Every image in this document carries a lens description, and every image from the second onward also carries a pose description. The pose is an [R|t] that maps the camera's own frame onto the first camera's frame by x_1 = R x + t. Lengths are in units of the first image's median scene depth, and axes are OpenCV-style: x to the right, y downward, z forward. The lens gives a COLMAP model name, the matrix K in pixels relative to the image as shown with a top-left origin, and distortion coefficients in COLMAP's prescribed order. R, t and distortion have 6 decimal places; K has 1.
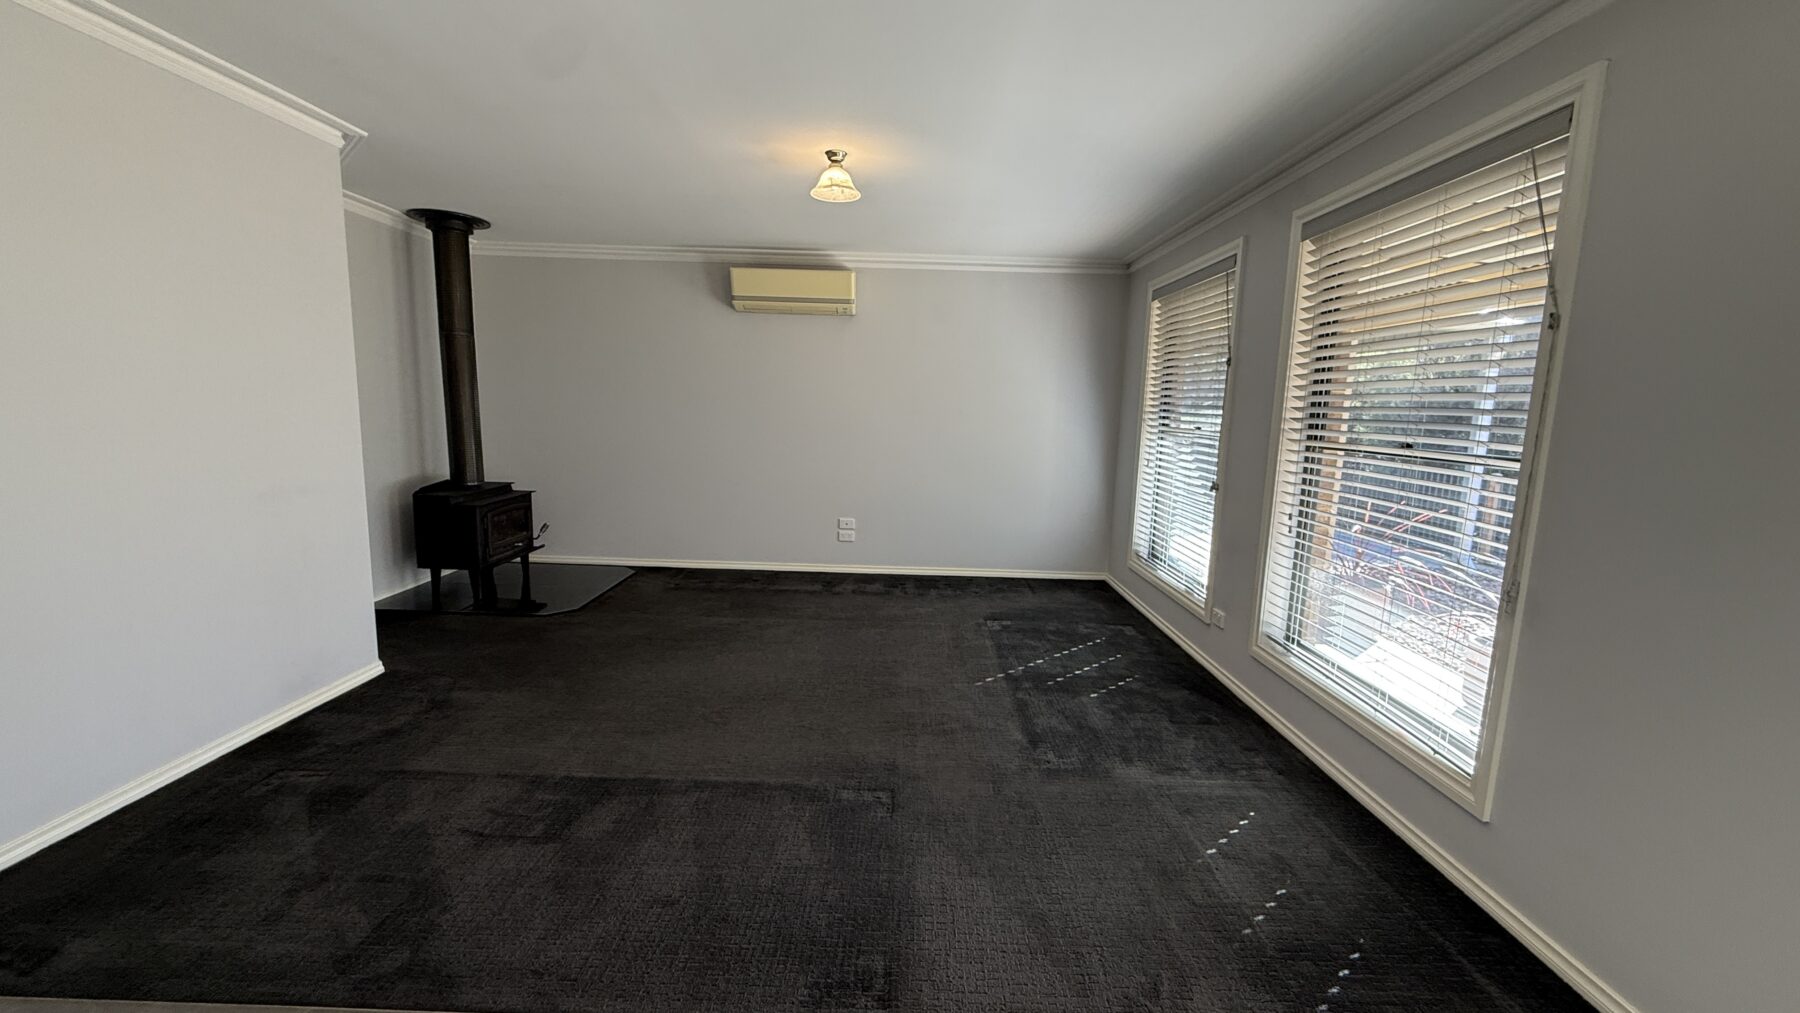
lens RADIAL K [[722.7, 0, 900.0], [0, 722.7, 506.5], [0, 0, 1]] dist [-0.001794, -0.000207]
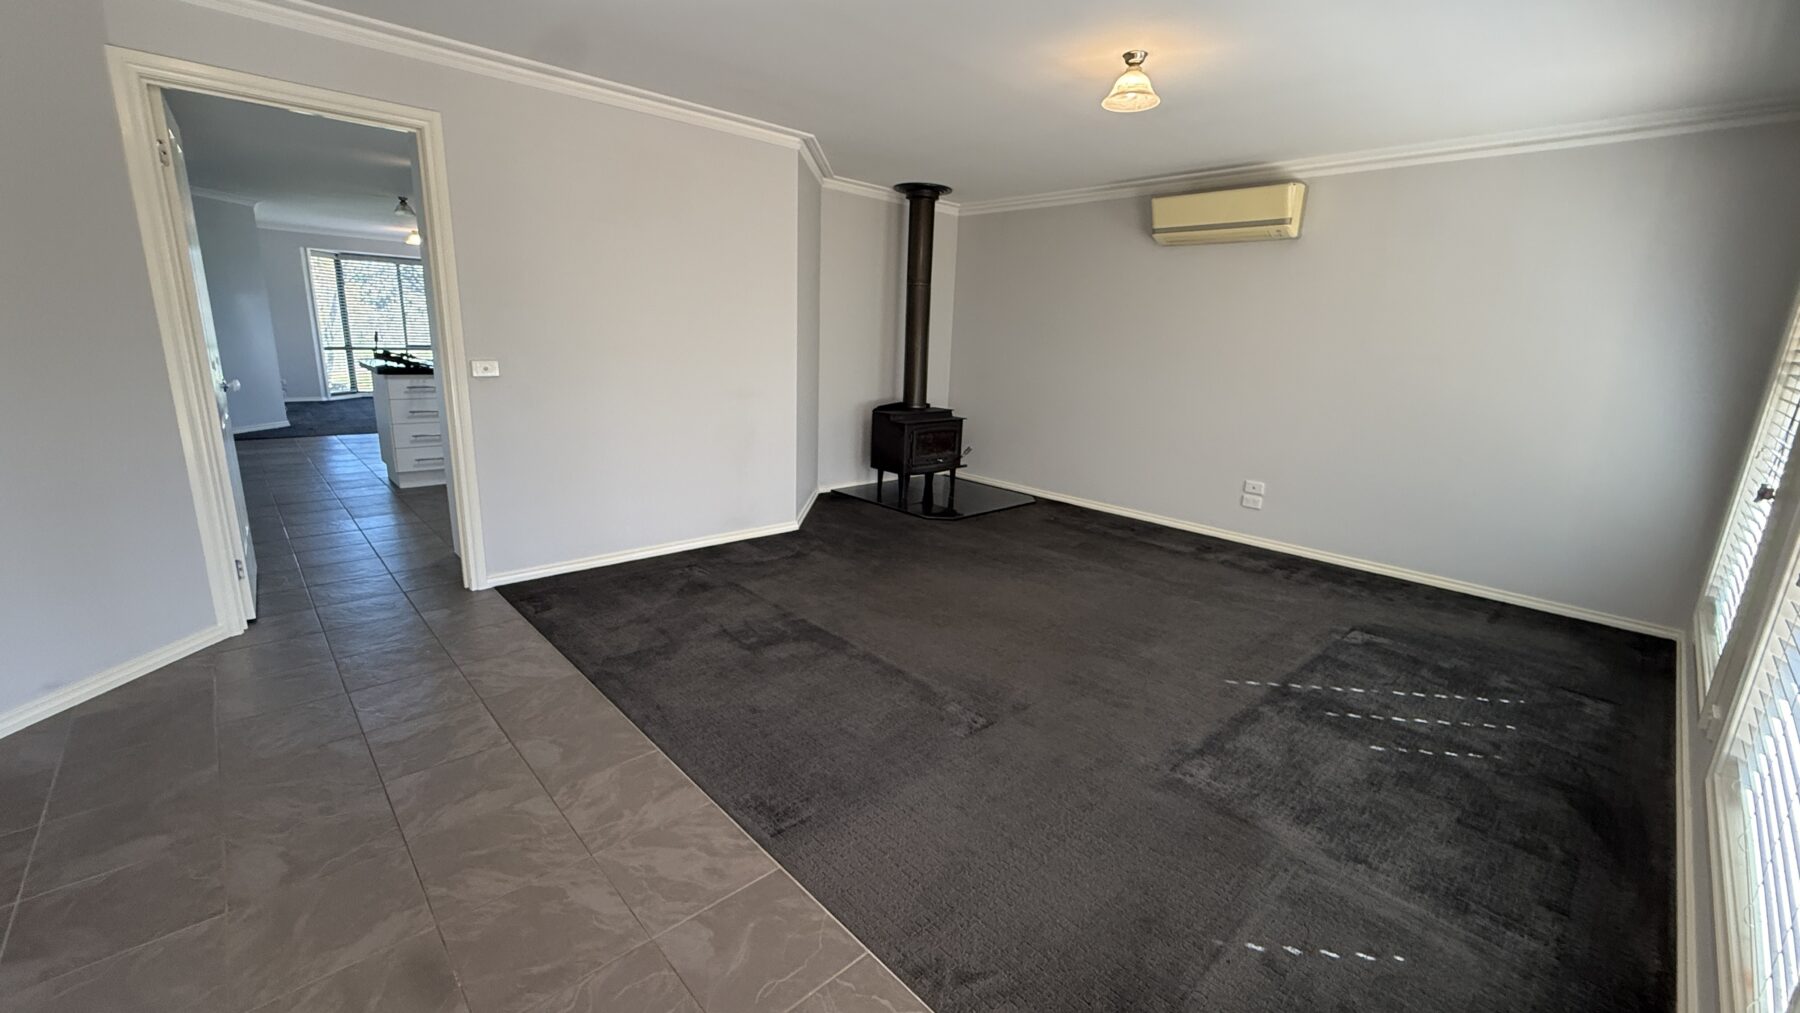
lens RADIAL K [[720.9, 0, 889.4], [0, 720.9, 509.3], [0, 0, 1]] dist [-0.001136, -0.000298]
pose [[0.682625, 0.170103, -0.710696, 0.341345], [-0.122047, 0.985409, 0.118628, 0.000502], [0.720505, 0.005760, 0.693426, 0.124601]]
